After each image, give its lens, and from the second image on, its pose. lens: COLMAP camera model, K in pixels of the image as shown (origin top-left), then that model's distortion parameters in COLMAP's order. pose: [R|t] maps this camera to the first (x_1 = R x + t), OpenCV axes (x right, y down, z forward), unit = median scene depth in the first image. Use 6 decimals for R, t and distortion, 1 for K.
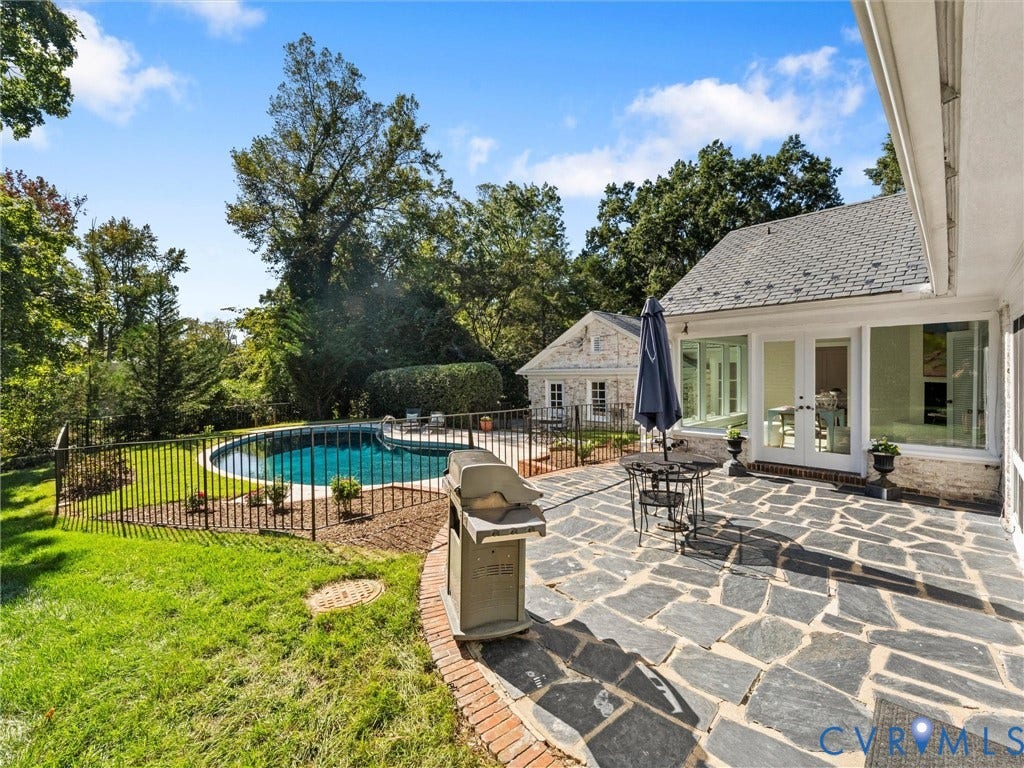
lens RADIAL K [[439.7, 0, 512.0], [0, 439.7, 384.0], [0, 0, 1]] dist [-0.001341, -0.000334]
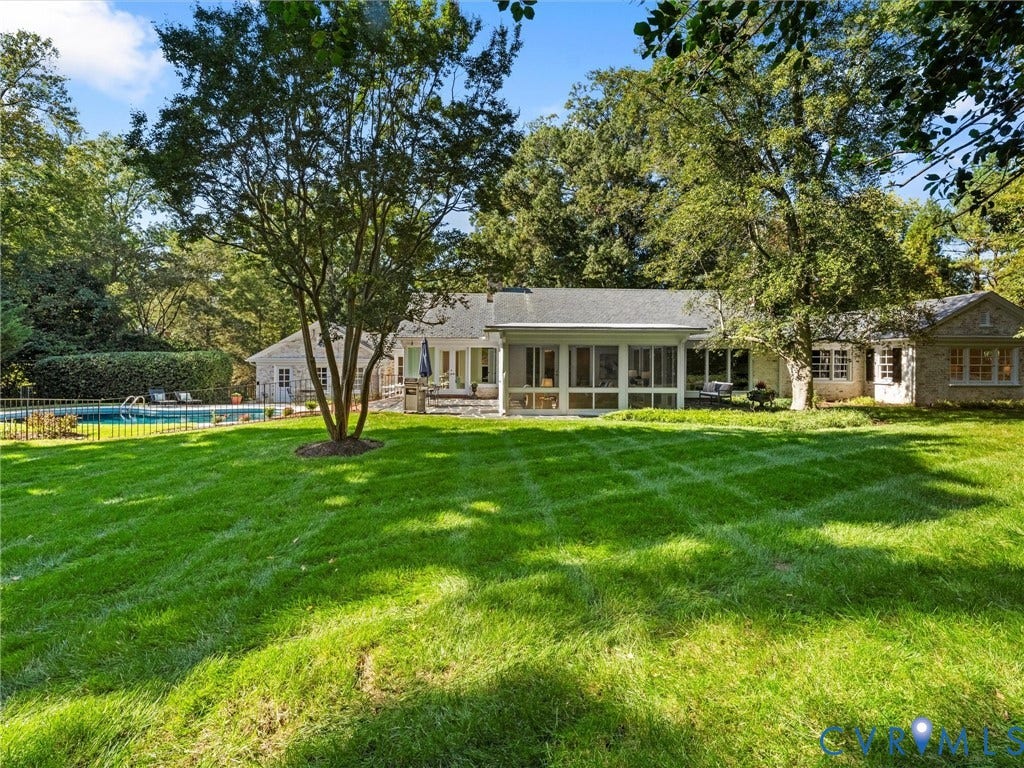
lens RADIAL K [[485.6, 0, 514.4], [0, 485.6, 379.6], [0, 0, 1]] dist [-0.002318, -0.000839]
pose [[0.673456, -0.005783, 0.739205, -0.323022], [0.006104, 0.999979, 0.002262, 0.020784], [-0.739202, 0.002989, 0.673477, -0.330153]]
